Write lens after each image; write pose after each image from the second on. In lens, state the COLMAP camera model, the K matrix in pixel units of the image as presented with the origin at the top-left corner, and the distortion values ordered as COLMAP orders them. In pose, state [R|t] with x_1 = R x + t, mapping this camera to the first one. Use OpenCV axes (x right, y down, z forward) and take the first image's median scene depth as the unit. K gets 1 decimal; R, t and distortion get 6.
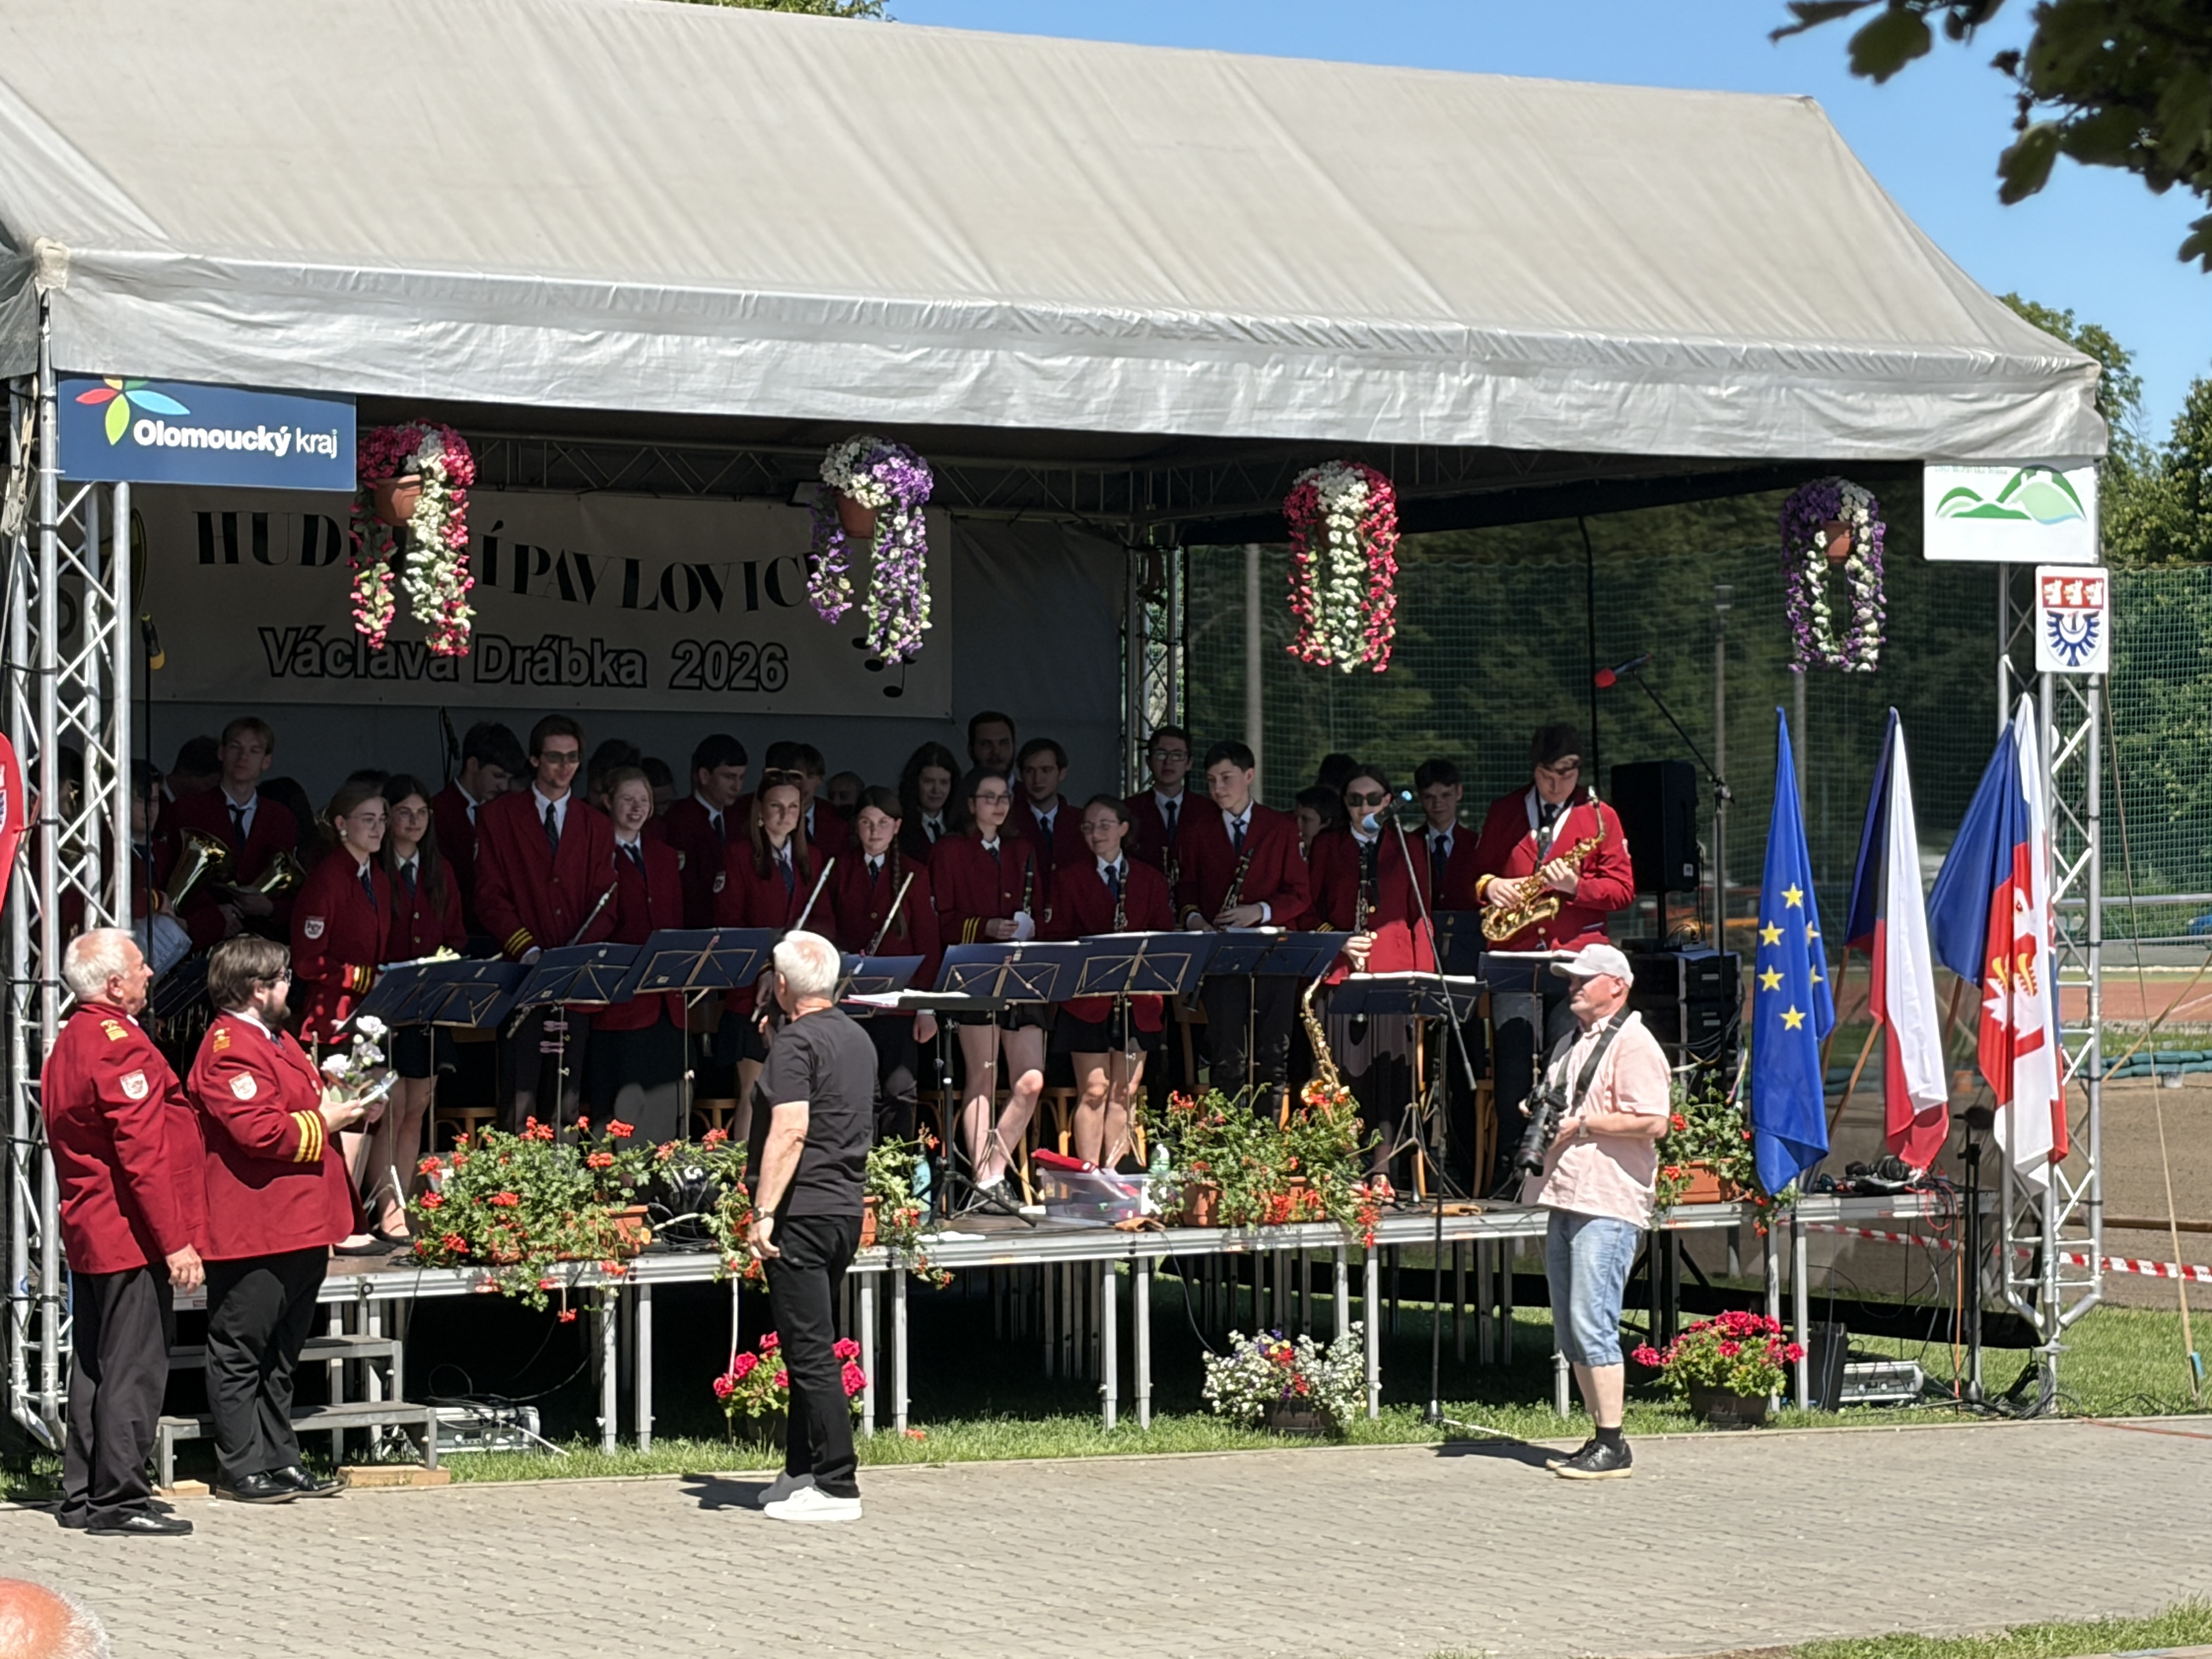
lens RADIAL K [[5985.9, 0, 1104.4], [0, 5985.9, 835.8], [0, 0, 1]] dist [0.245516, -0.982938]
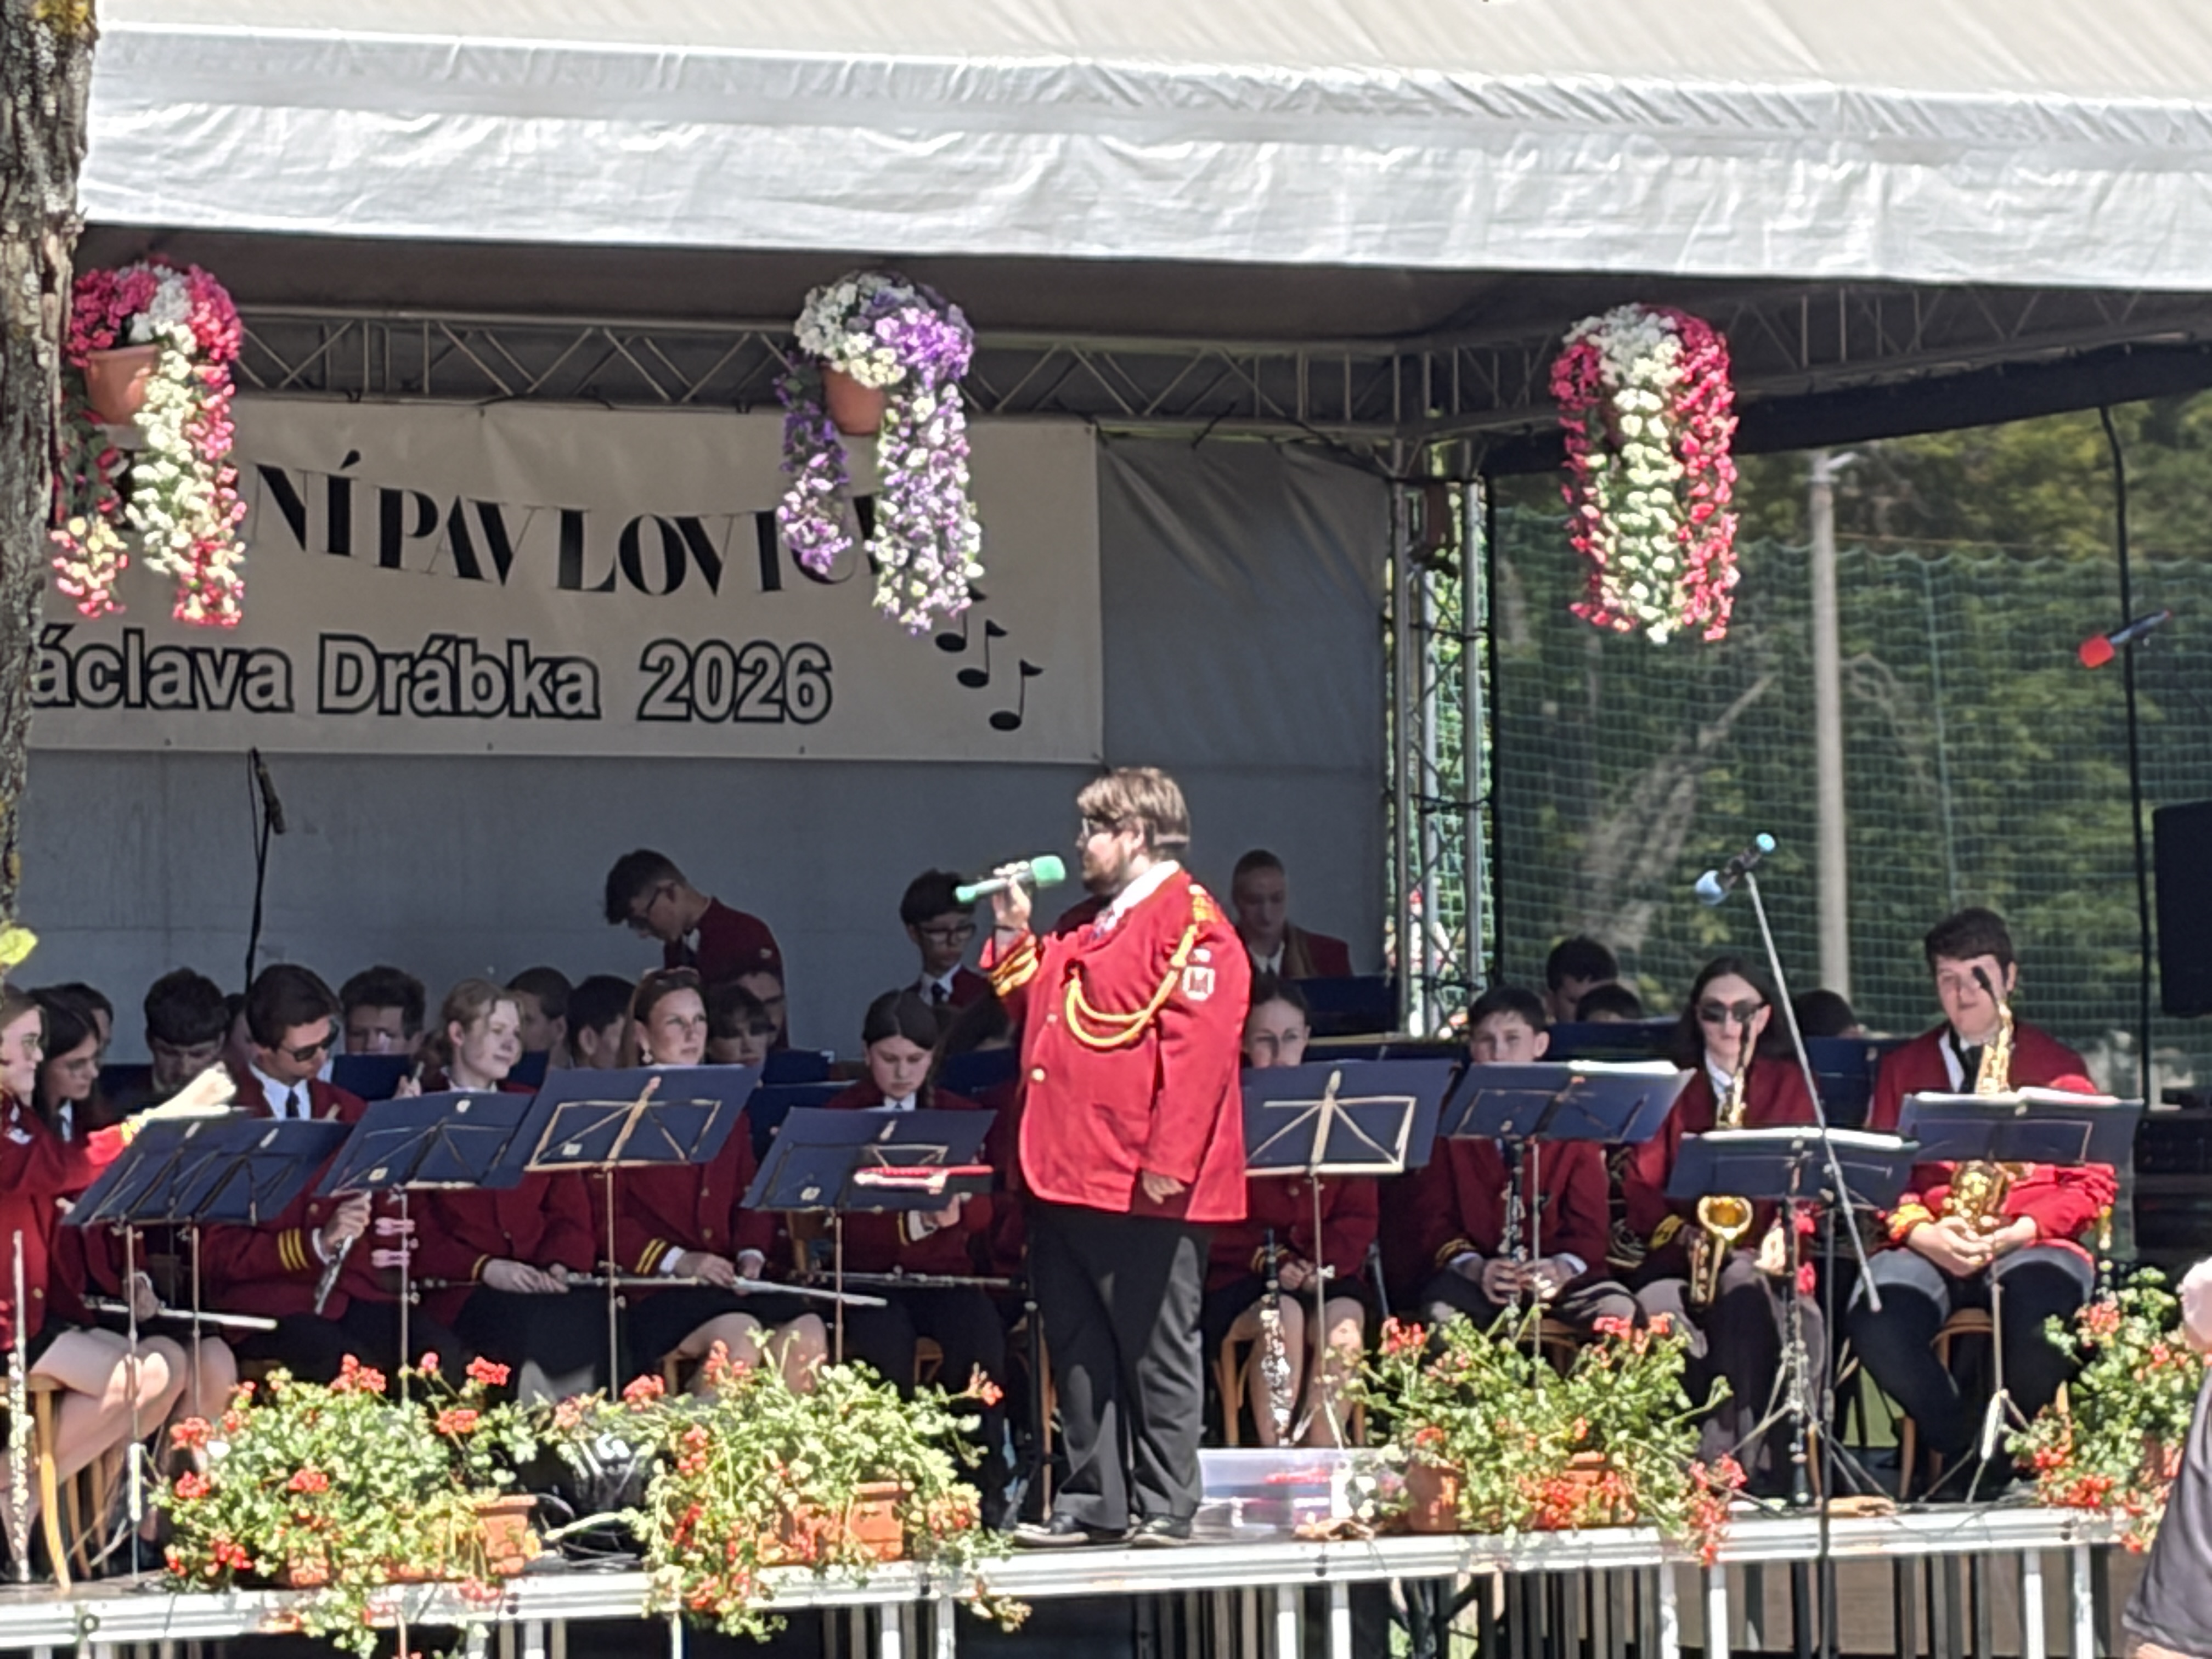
lens RADIAL K [[10847.5, 0, 1106.0], [0, 10847.5, 829.5], [0, 0, 1]] dist [0.181147, 3.187253]
pose [[0.998626, -0.016932, -0.049599, 0.040507], [0.015652, 0.999537, -0.026081, 0.021577], [0.050018, 0.025269, 0.998429, -0.136766]]
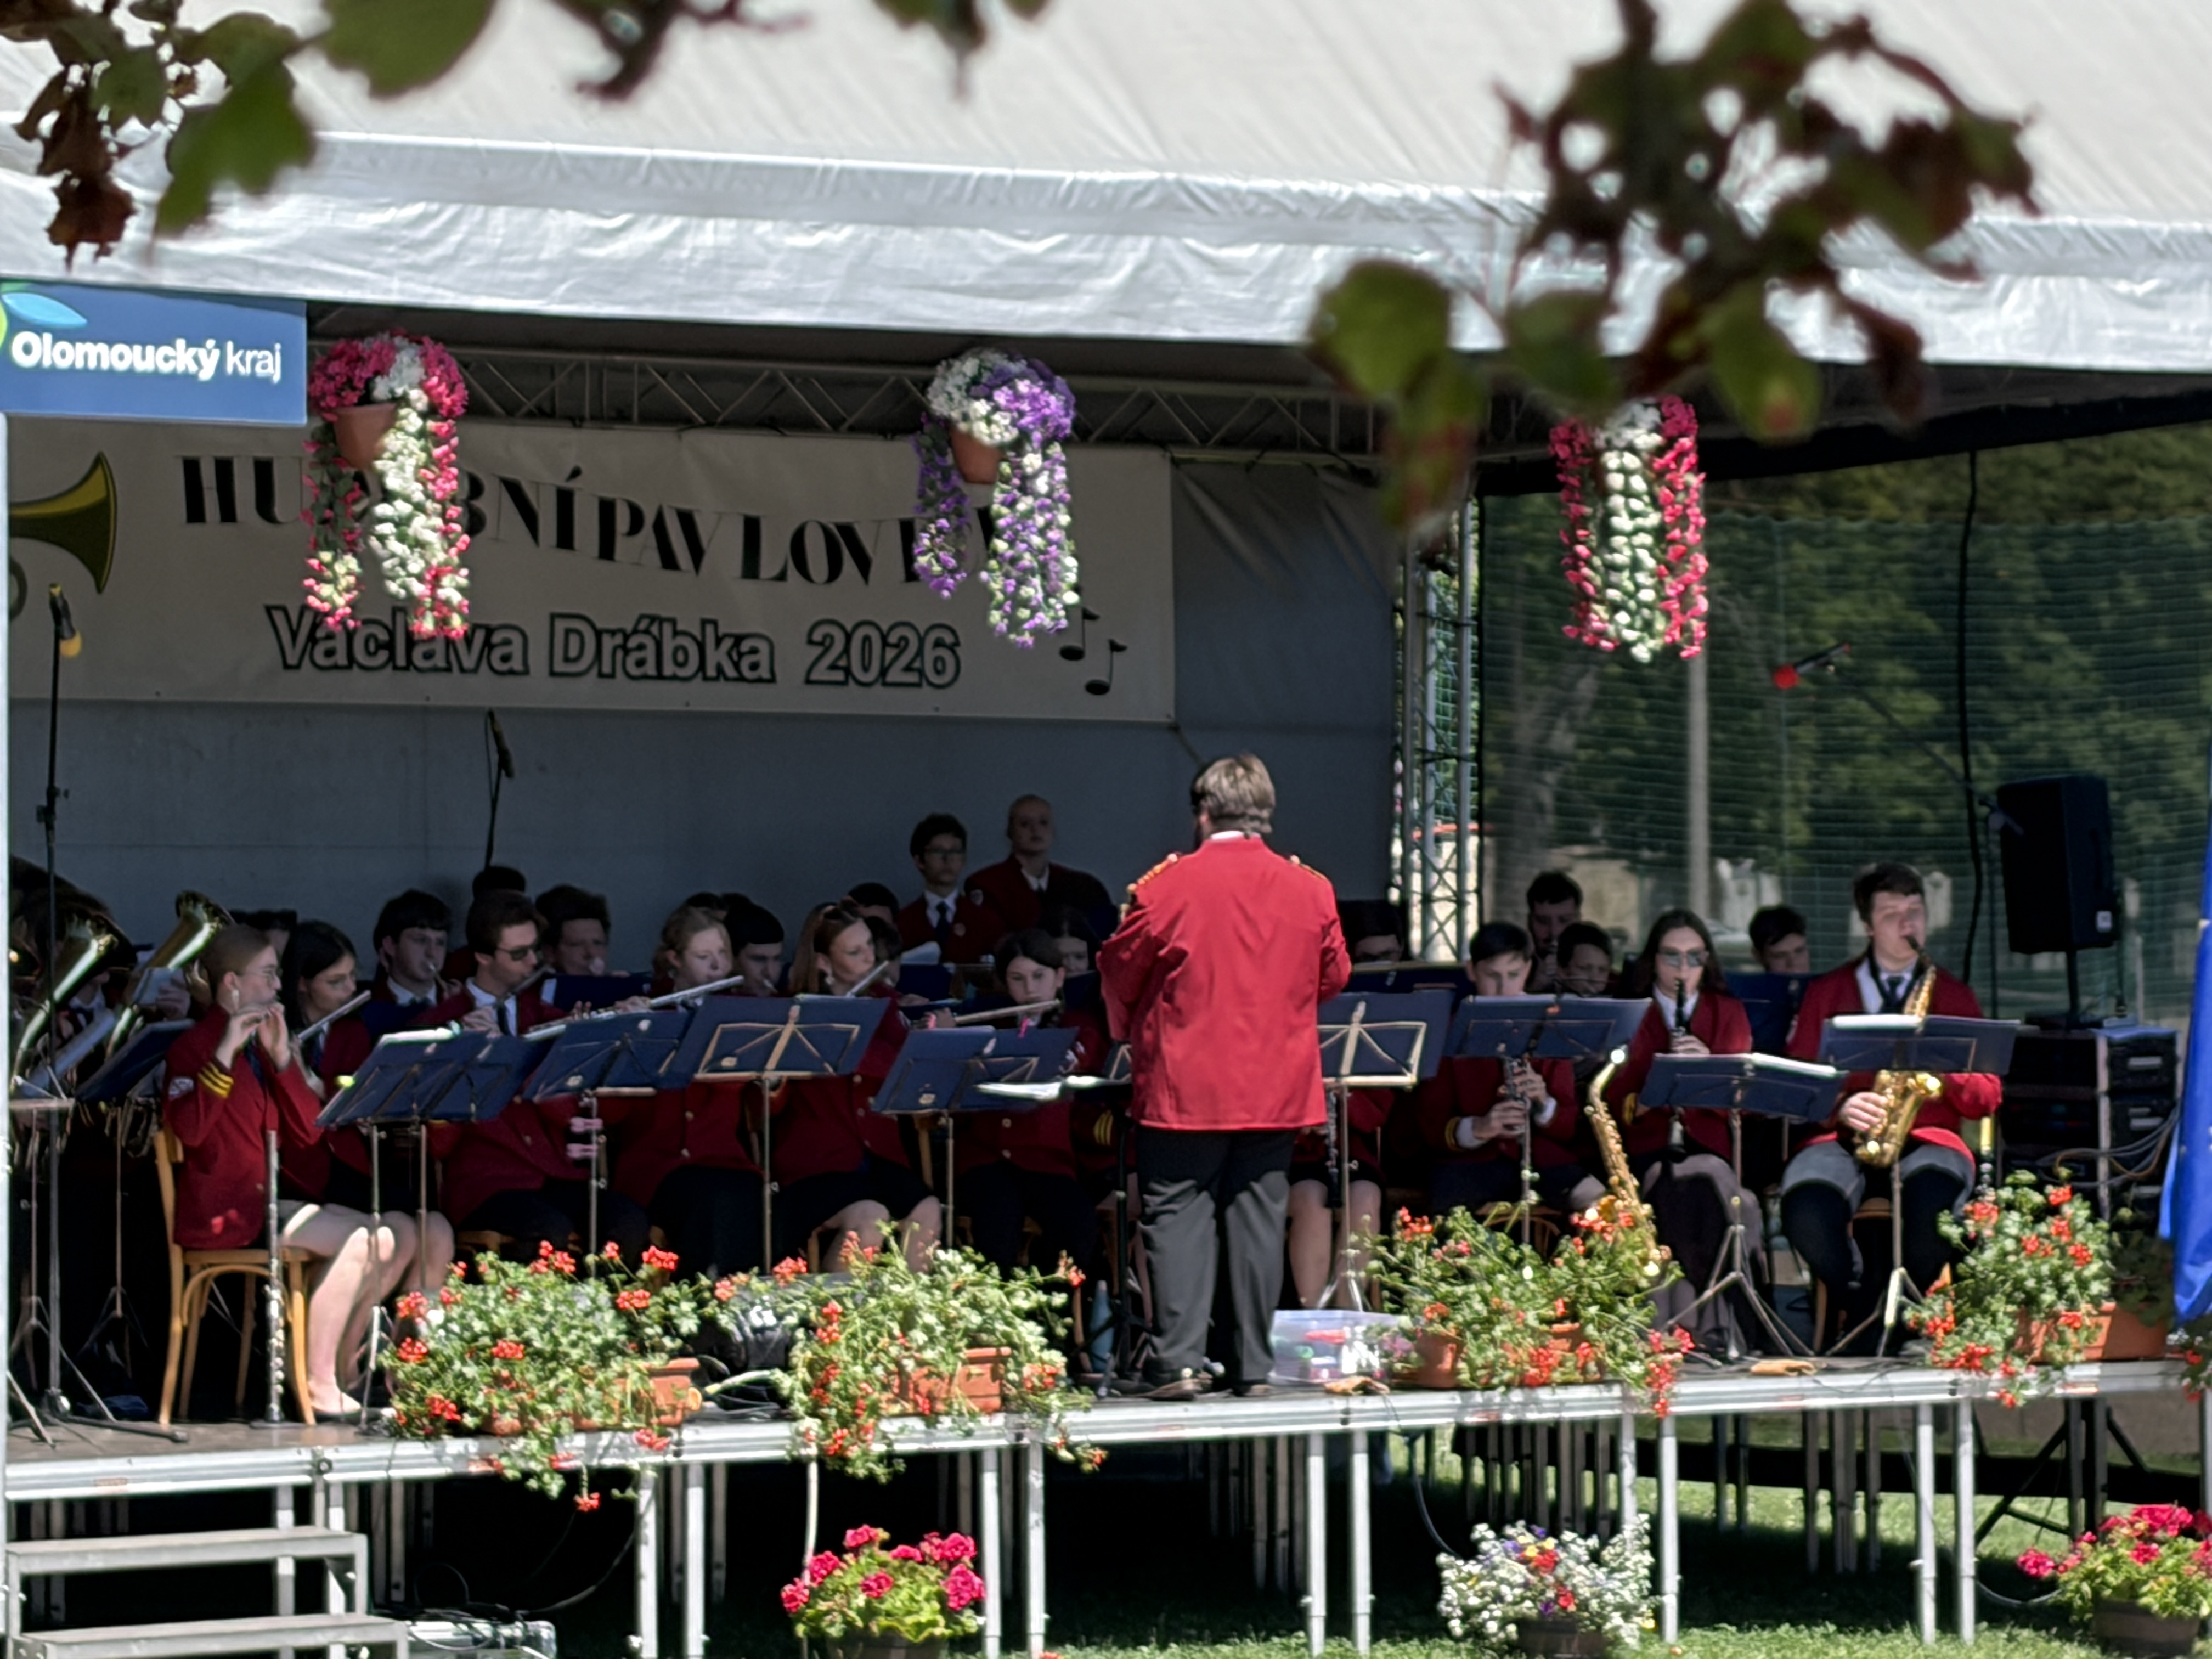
lens RADIAL K [[7722.0, 0, 1116.4], [0, 7722.0, 838.3], [0, 0, 1]] dist [0.182685, 1.223815]
pose [[0.998480, -0.000324, -0.055110, 0.030330], [0.000030, 0.999986, -0.005332, 0.000604], [0.055111, 0.005322, 0.998466, 0.019044]]
